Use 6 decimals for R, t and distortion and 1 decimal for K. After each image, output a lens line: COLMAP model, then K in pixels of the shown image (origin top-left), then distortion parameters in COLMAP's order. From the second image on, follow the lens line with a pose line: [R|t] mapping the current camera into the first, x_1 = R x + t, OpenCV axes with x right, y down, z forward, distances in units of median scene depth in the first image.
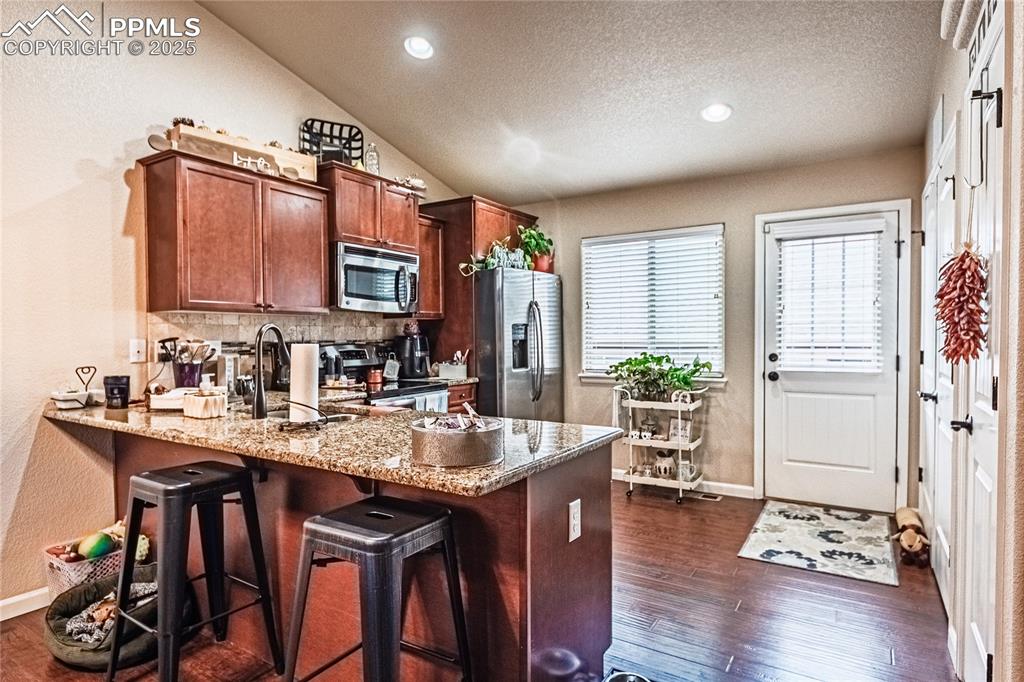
lens RADIAL K [[554.9, 0, 511.7], [0, 554.9, 346.6], [0, 0, 1]] dist [0.003039, 0.002711]
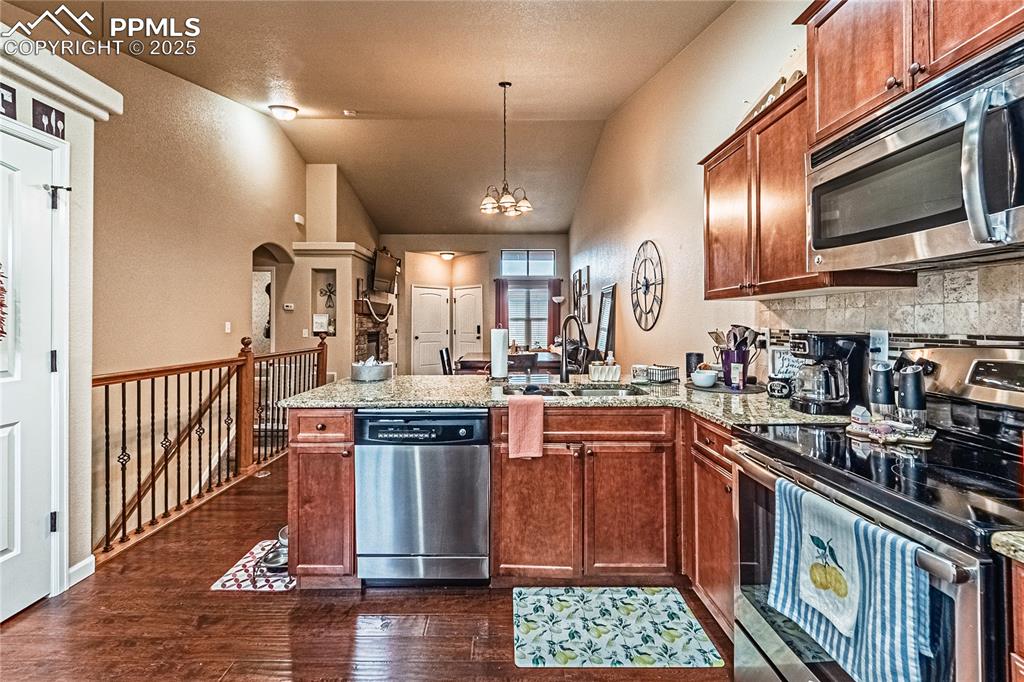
lens RADIAL K [[423.9, 0, 493.9], [0, 423.9, 318.5], [0, 0, 1]] dist [0.001184, -0.000546]
pose [[-0.851326, -0.001446, -0.524635, 0.208670], [-0.006887, 0.999941, 0.008419, -0.032616], [0.524591, 0.010781, -0.851286, 1.469042]]
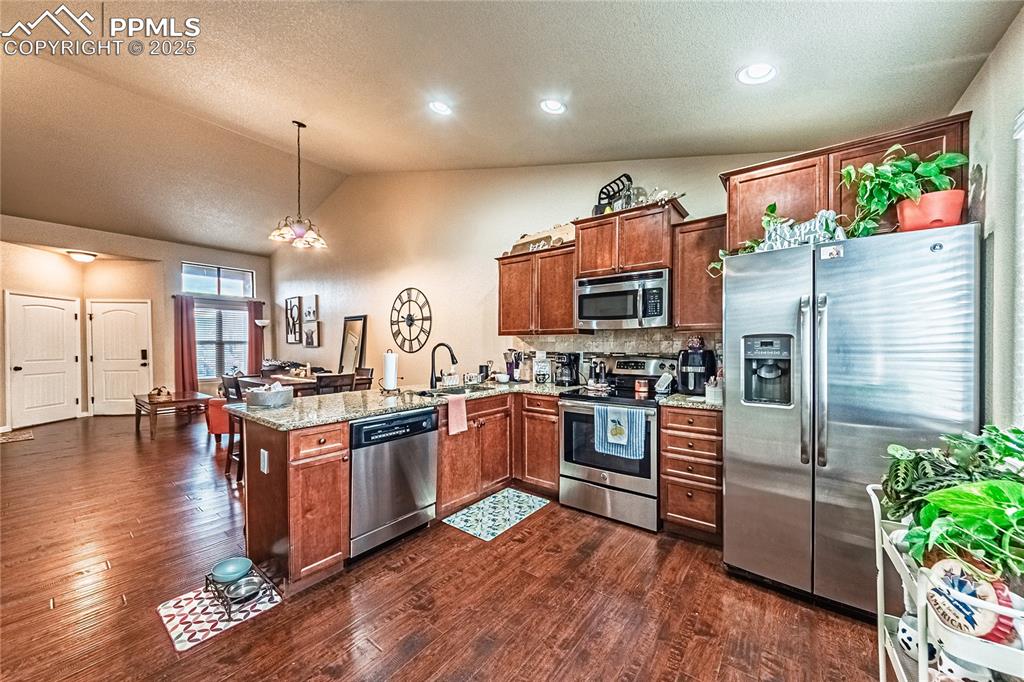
lens RADIAL K [[377.4, 0, 513.7], [0, 377.4, 349.7], [0, 0, 1]] dist [0.000961, 0.001249]
pose [[-0.093576, 0.017571, -0.995457, 0.757347], [-0.019424, 0.999622, 0.019471, -0.041140], [0.995423, 0.021158, -0.093200, 1.153612]]
